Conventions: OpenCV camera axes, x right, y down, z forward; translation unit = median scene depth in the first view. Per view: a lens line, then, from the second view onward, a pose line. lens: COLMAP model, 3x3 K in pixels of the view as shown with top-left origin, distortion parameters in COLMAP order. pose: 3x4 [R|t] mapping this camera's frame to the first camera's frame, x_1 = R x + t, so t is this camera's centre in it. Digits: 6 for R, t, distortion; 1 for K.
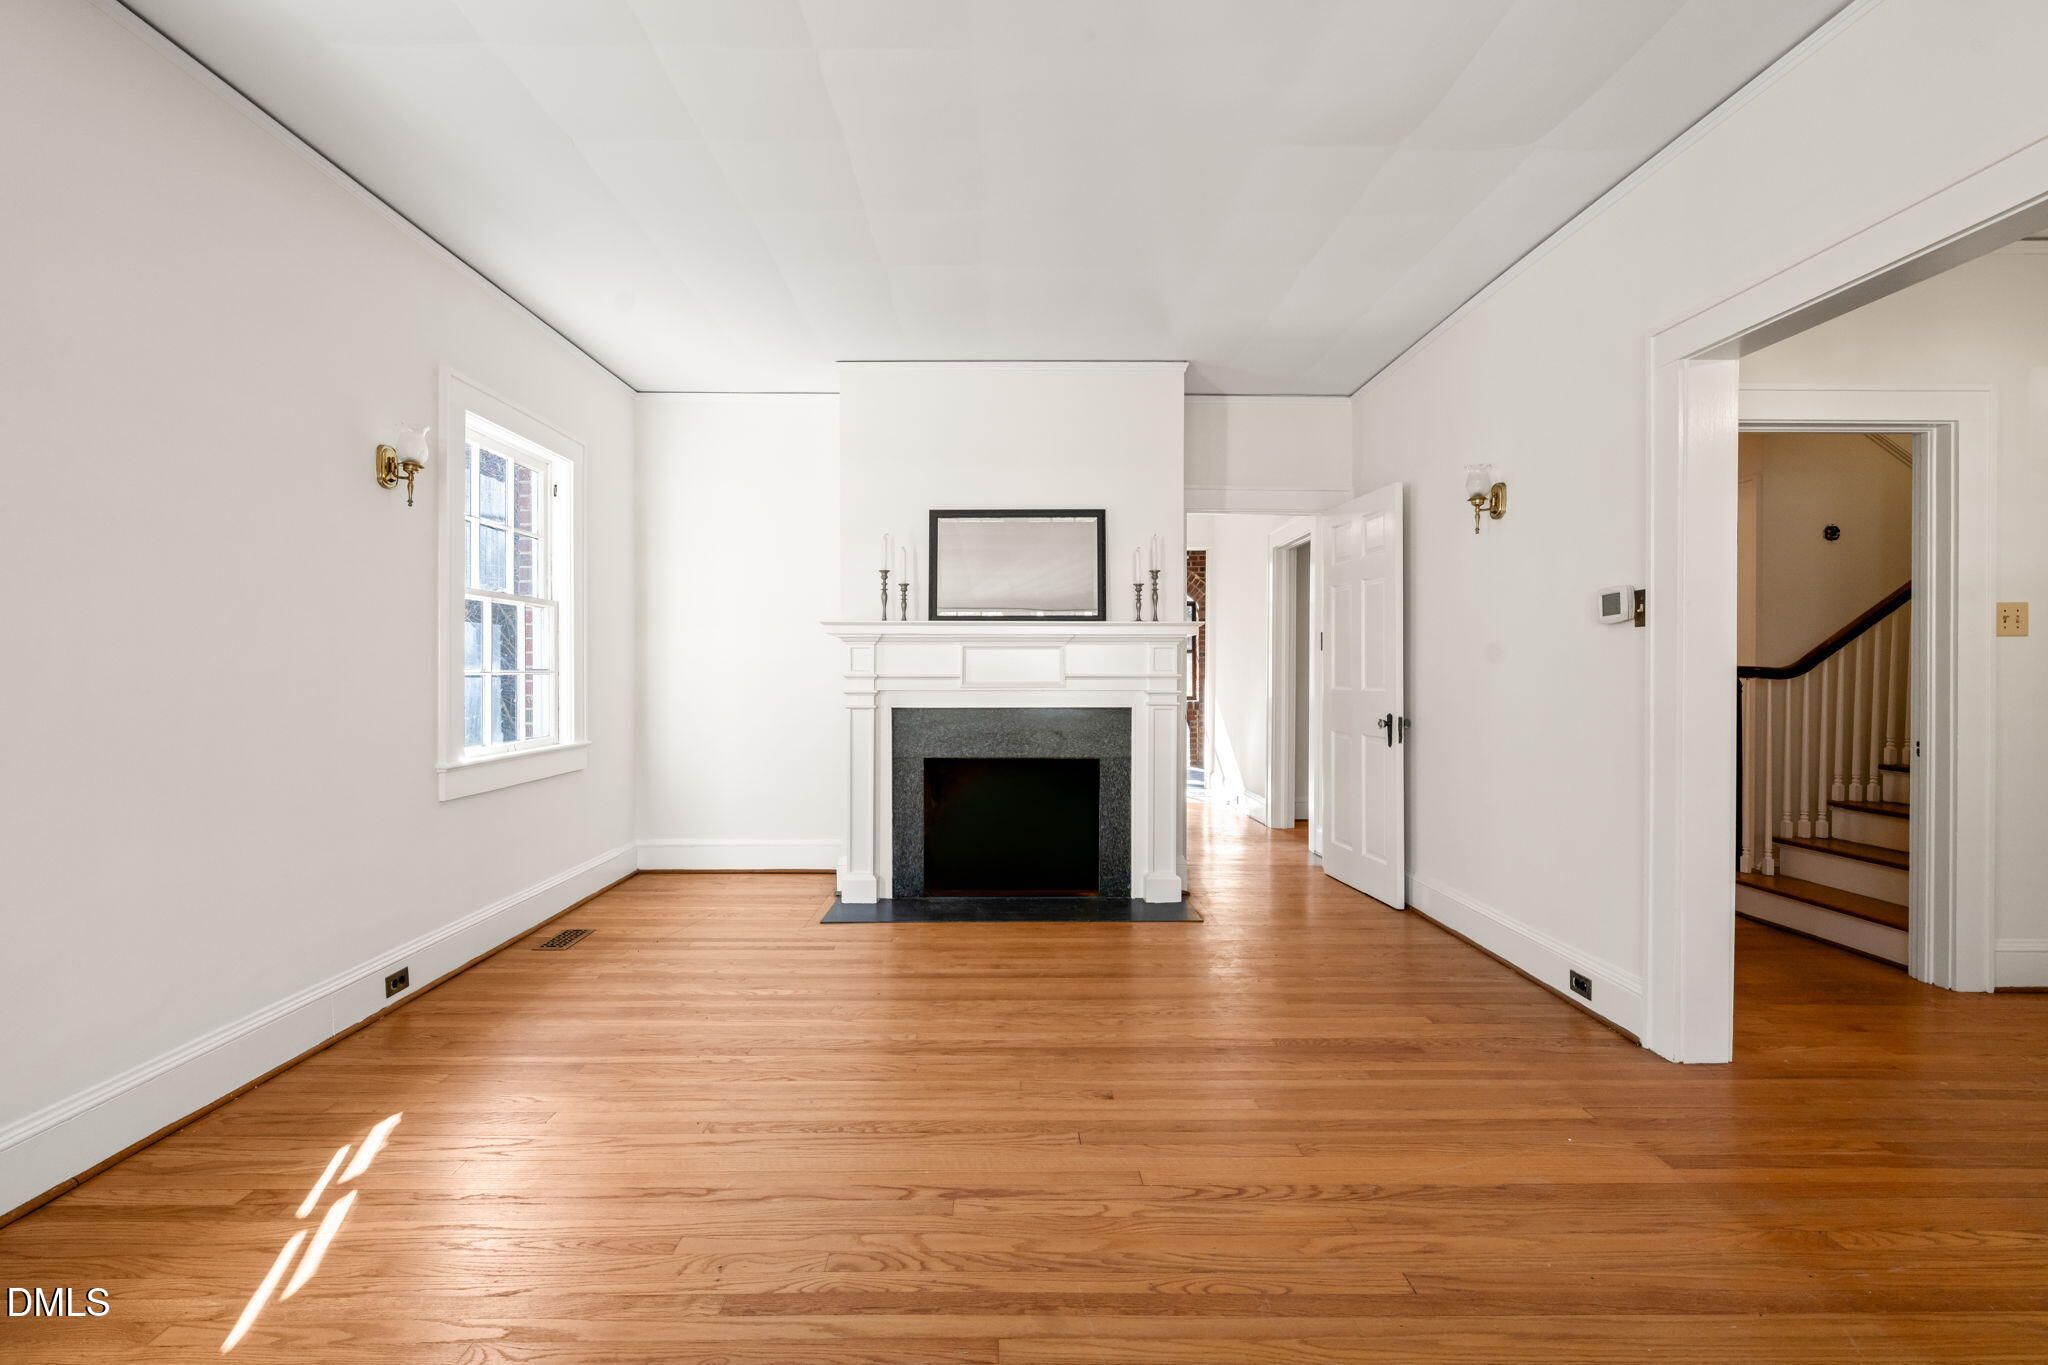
lens RADIAL K [[930.1, 0, 1026.2], [0, 930.1, 673.7], [0, 0, 1]] dist [-0.000719, 0.000021]
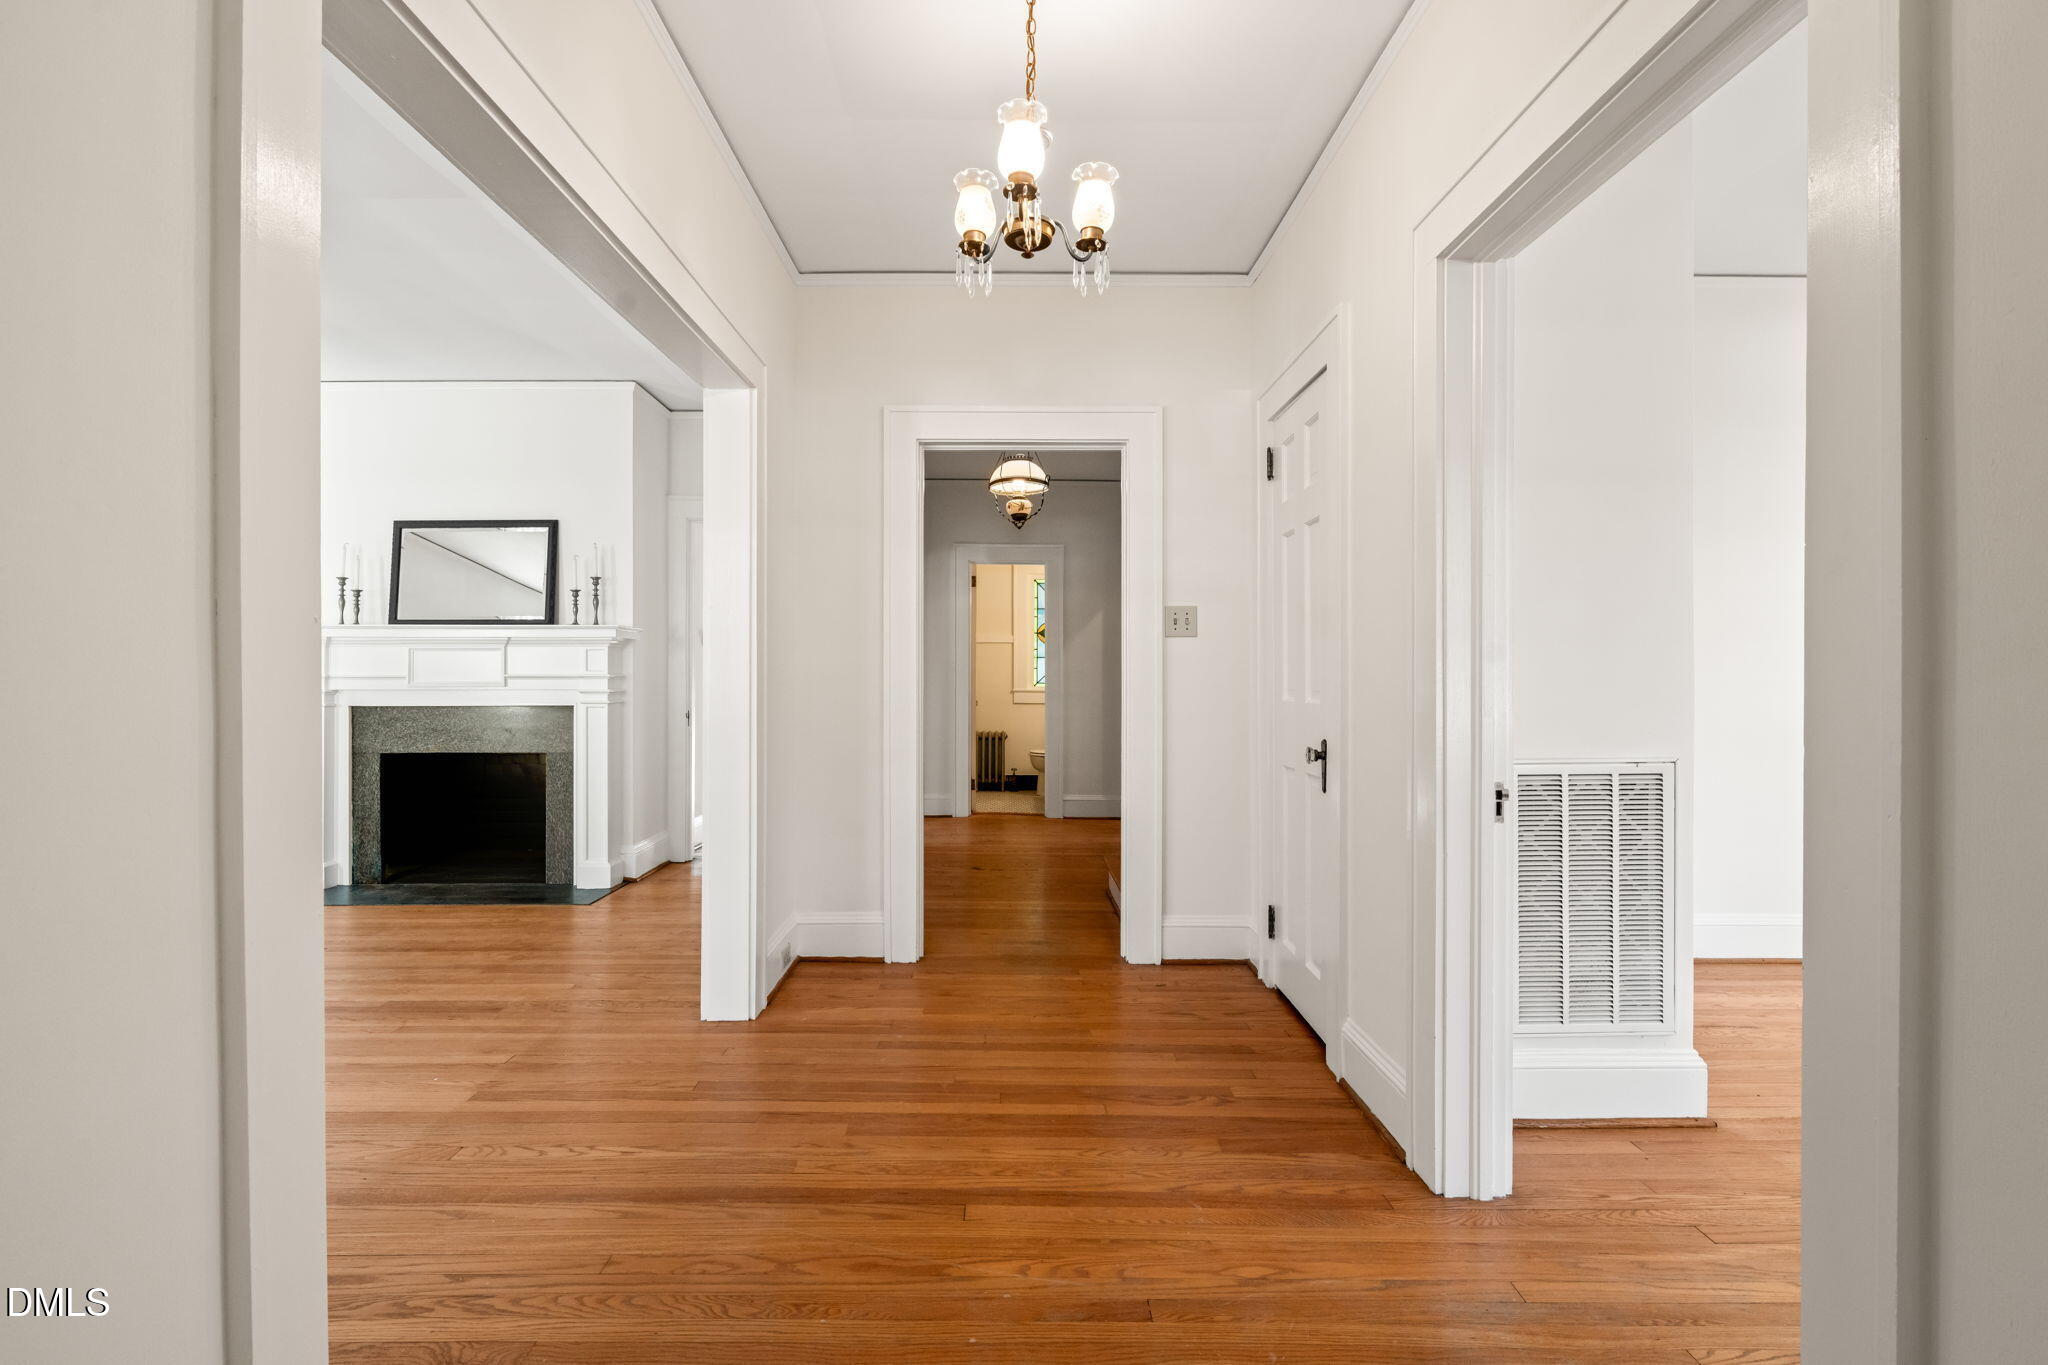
lens RADIAL K [[930.1, 0, 1019.0], [0, 930.1, 680.2], [0, 0, 1]] dist [-0.000719, 0.000021]
pose [[0.999994, -0.001256, -0.003177, 0.627420], [0.001264, 0.999996, 0.002372, 0.005268], [0.003174, -0.002376, 0.999992, -0.064833]]
